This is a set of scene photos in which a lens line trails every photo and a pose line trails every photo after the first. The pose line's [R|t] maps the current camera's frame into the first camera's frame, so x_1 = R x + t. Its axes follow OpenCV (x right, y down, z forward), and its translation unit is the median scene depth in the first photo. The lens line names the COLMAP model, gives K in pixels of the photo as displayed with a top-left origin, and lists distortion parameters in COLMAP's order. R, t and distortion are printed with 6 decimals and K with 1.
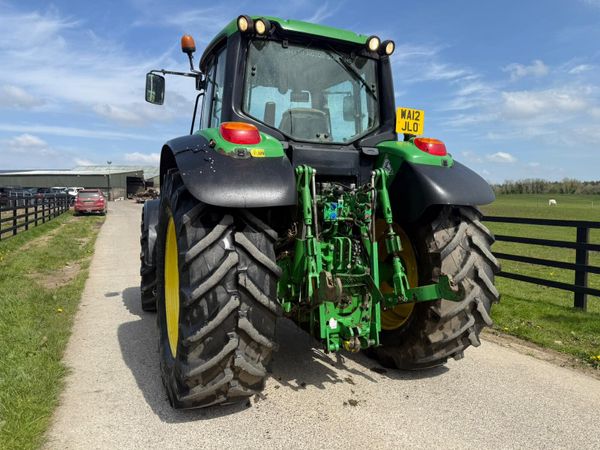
lens RADIAL K [[429.6, 0, 299.1], [0, 429.6, 225.2], [0, 0, 1]] dist [0.002511, -0.005361]
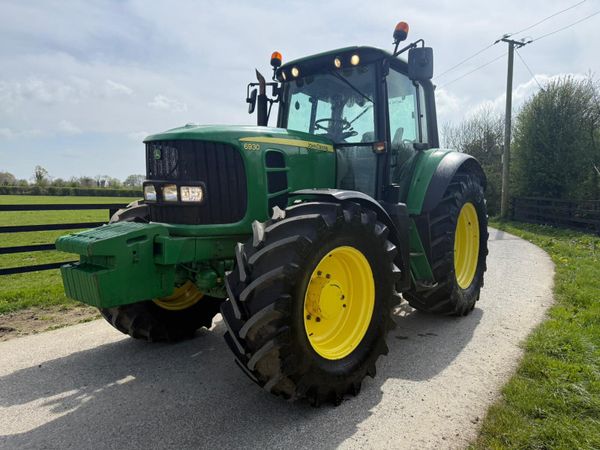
lens RADIAL K [[422.3, 0, 299.2], [0, 422.3, 224.0], [0, 0, 1]] dist [0.005759, -0.006124]
pose [[-0.476619, -0.078289, 0.875617, -1.257501], [0.035454, 0.993505, 0.108128, -0.122565], [-0.878395, 0.082580, -0.470747, 2.100006]]
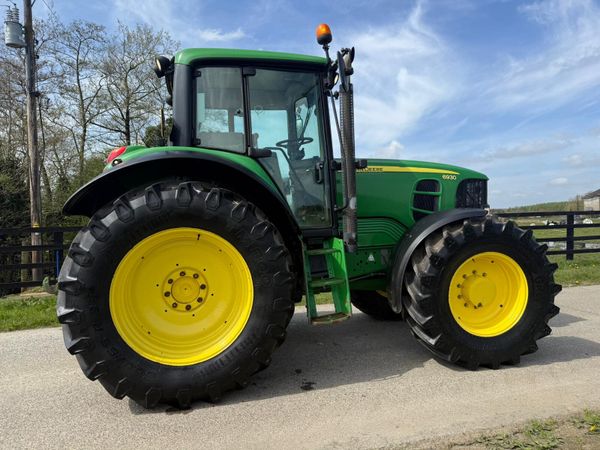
lens RADIAL K [[429.6, 0, 299.1], [0, 429.6, 225.2], [0, 0, 1]] dist [0.002511, -0.005361]
pose [[-0.178718, 0.004674, -0.983889, 1.219550], [-0.037700, 0.999222, 0.011594, -0.052395], [0.983178, 0.039164, -0.178402, 1.599475]]
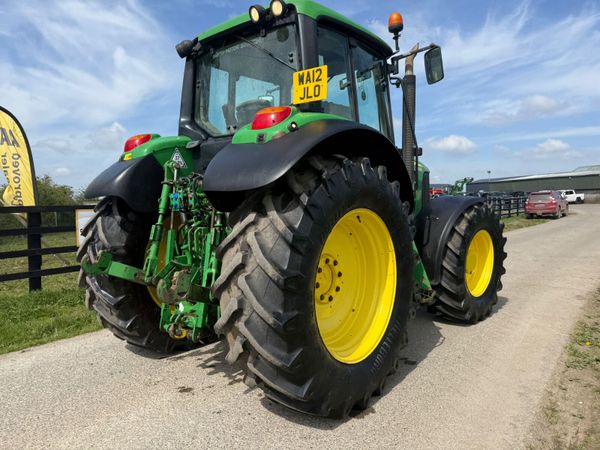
lens RADIAL K [[427.9, 0, 297.2], [0, 427.9, 223.1], [0, 0, 1]] dist [0.007570, -0.008678]
pose [[0.440840, 0.025533, -0.897222, 1.037512], [-0.039103, 0.999193, 0.009222, -0.000278], [0.896733, 0.031018, 0.441483, 0.708795]]
